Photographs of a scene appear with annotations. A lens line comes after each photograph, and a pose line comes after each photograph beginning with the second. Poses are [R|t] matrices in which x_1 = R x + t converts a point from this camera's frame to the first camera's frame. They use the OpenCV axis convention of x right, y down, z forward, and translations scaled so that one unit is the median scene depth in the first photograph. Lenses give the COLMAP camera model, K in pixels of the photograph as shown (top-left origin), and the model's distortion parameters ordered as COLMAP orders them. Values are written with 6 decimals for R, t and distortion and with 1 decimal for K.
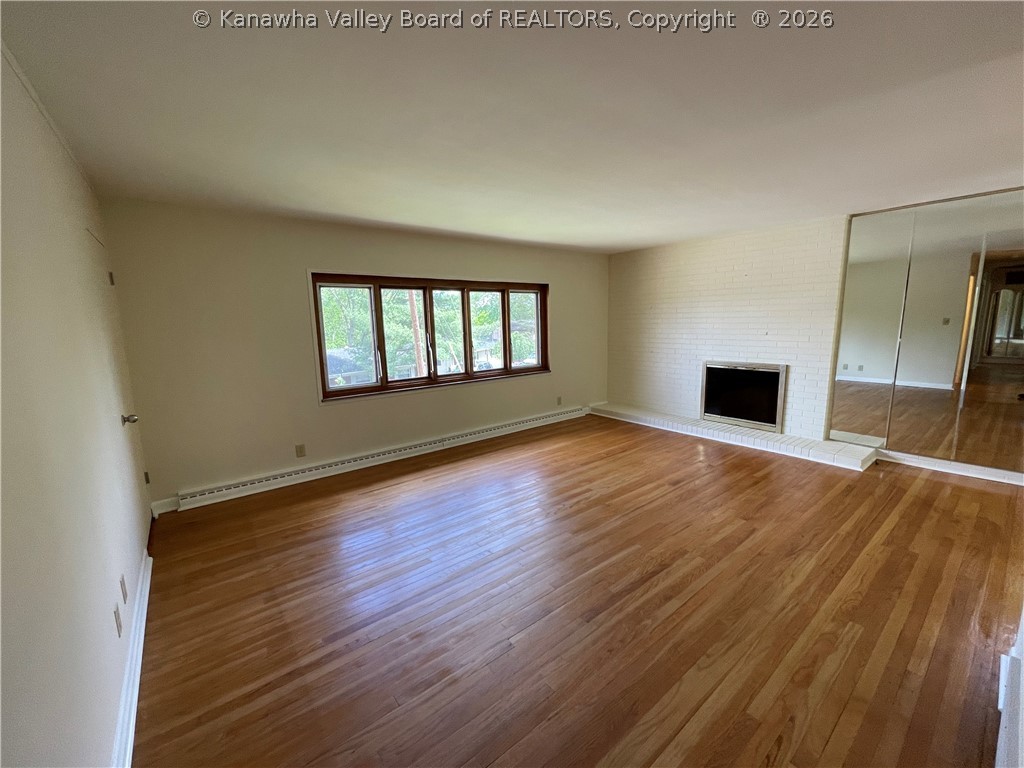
lens RADIAL K [[412.6, 0, 515.2], [0, 412.6, 383.7], [0, 0, 1]] dist [0.000169, 0.000461]
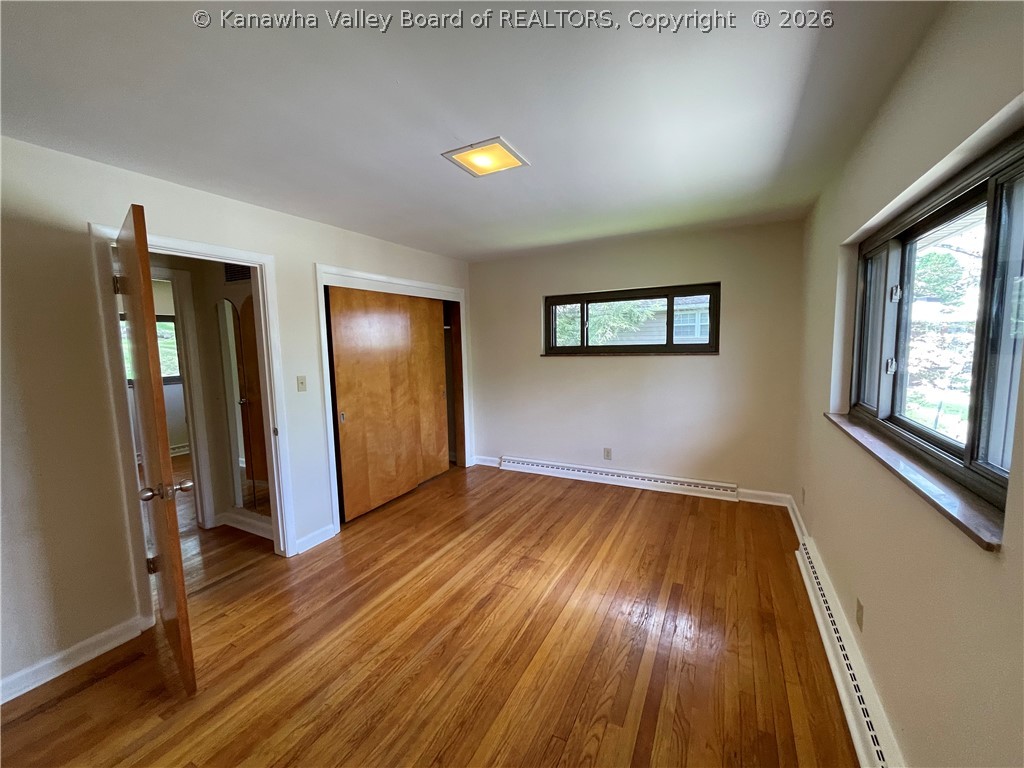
lens RADIAL K [[412.6, 0, 515.2], [0, 412.6, 383.7], [0, 0, 1]] dist [0.000169, 0.000461]
pose [[0.402866, 0.100389, -0.909737, 1.076970], [-0.126863, 0.990497, 0.053121, -0.150364], [0.906424, 0.094011, 0.411774, 0.942448]]
